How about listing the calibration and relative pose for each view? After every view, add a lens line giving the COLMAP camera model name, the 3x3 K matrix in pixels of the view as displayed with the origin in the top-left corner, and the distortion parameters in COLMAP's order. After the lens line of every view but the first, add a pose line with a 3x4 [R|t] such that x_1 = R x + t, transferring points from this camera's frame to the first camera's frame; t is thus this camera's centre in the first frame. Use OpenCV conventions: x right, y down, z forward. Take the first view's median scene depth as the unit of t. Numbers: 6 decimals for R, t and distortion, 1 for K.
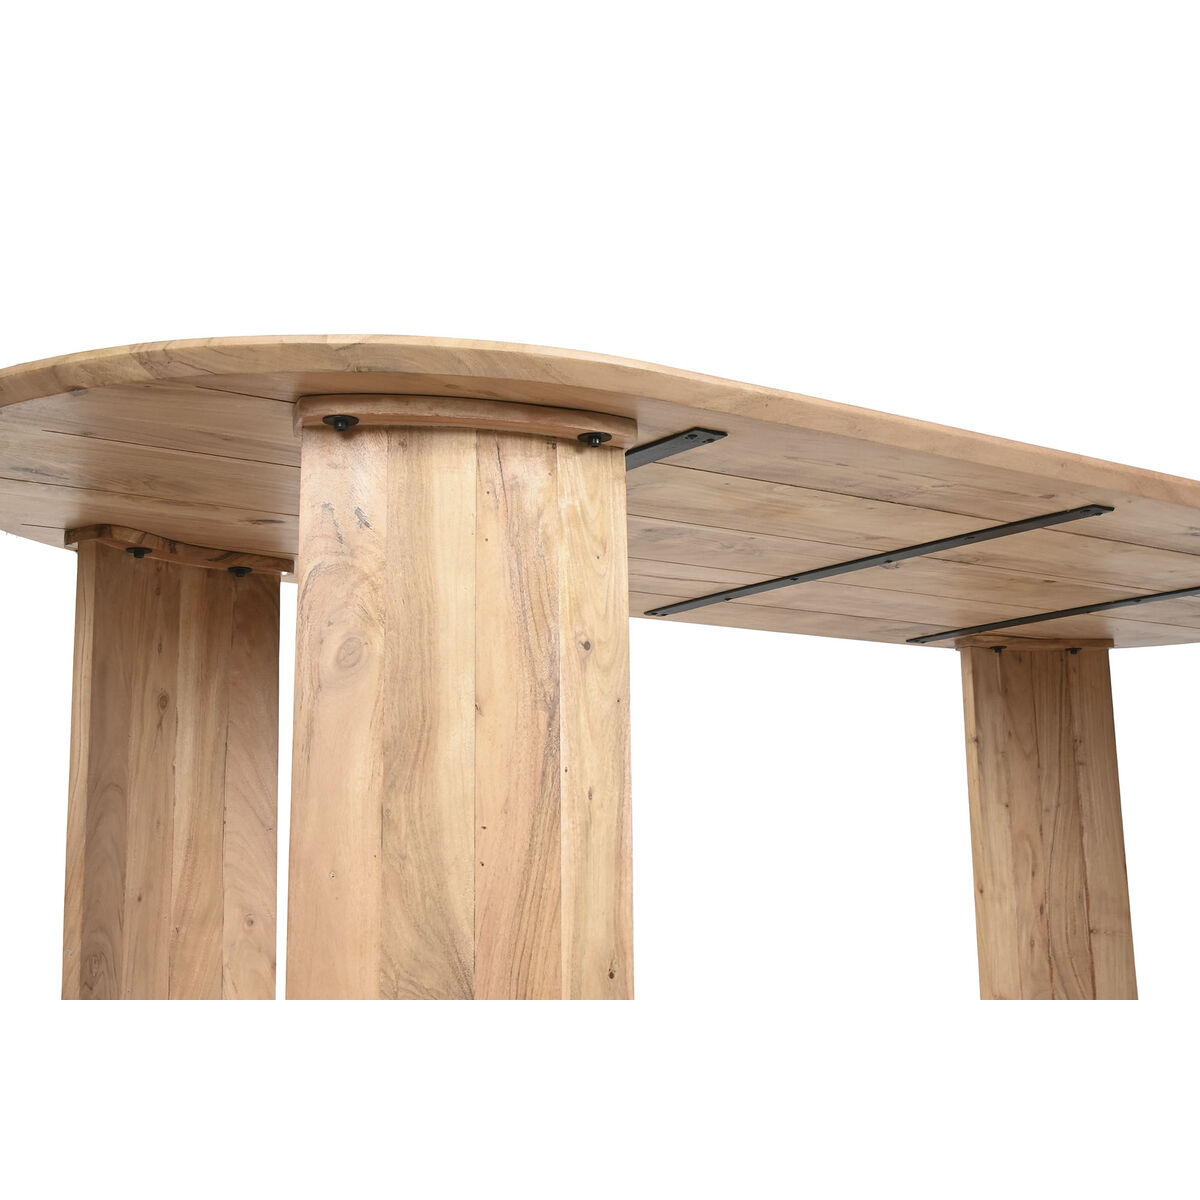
lens RADIAL K [[1547.6, 0, 600.0], [0, 1547.6, 600.0], [0, 0, 1]] dist [-0.016861, -0.033457]
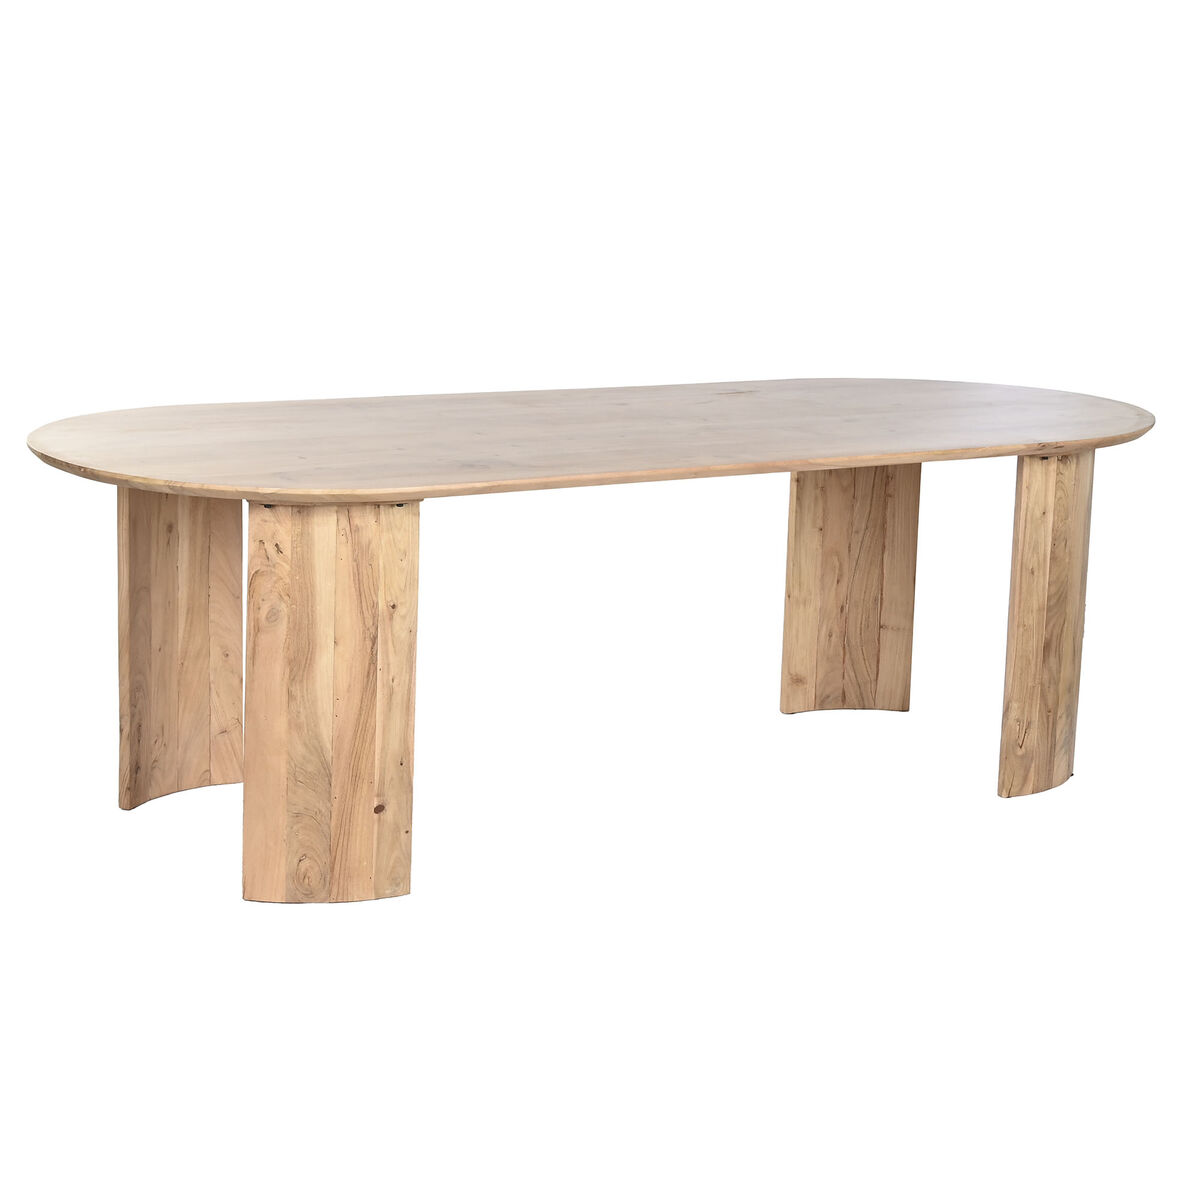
lens RADIAL K [[2721.9, 0, 699.4], [0, 2721.9, 564.4], [0, 0, 1]] dist [-0.093138, -0.214639]
pose [[0.997382, 0.062407, -0.036518, 0.366415], [-0.045025, 0.931215, 0.361679, -0.939592], [0.056578, -0.359088, 0.931587, -1.588540]]
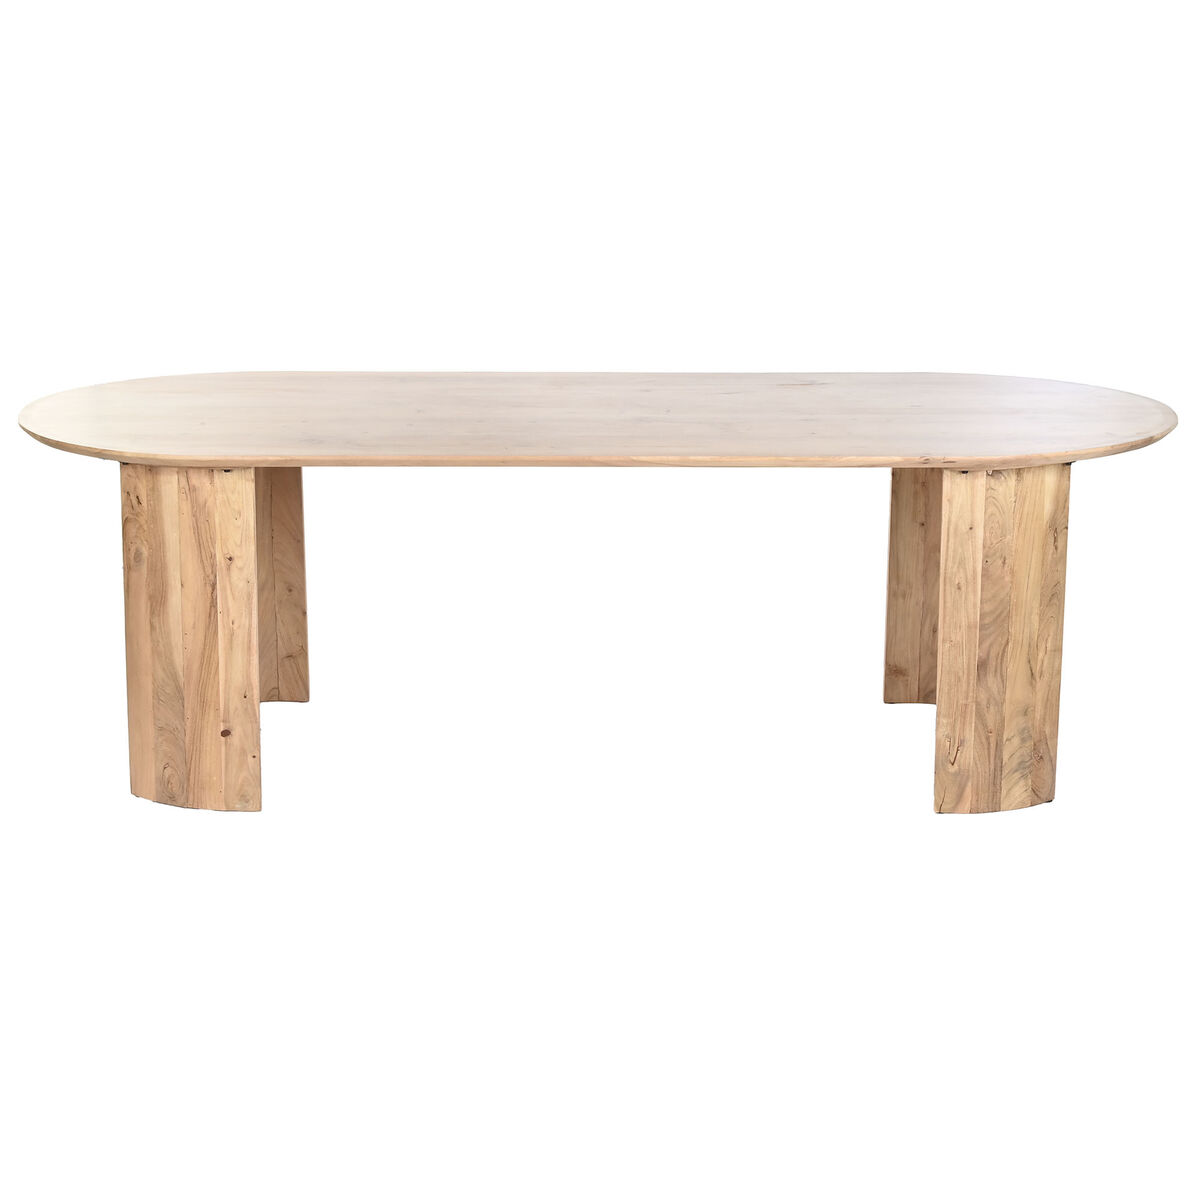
lens RADIAL K [[2624.2, 0, 600.0], [0, 2624.2, 600.0], [0, 0, 1]] dist [0.002086, -0.041864]
pose [[0.795905, 0.166461, -0.582087, 1.935198], [0.093732, 0.915985, 0.390110, -0.988595], [0.598121, -0.365051, 0.713434, -1.038557]]
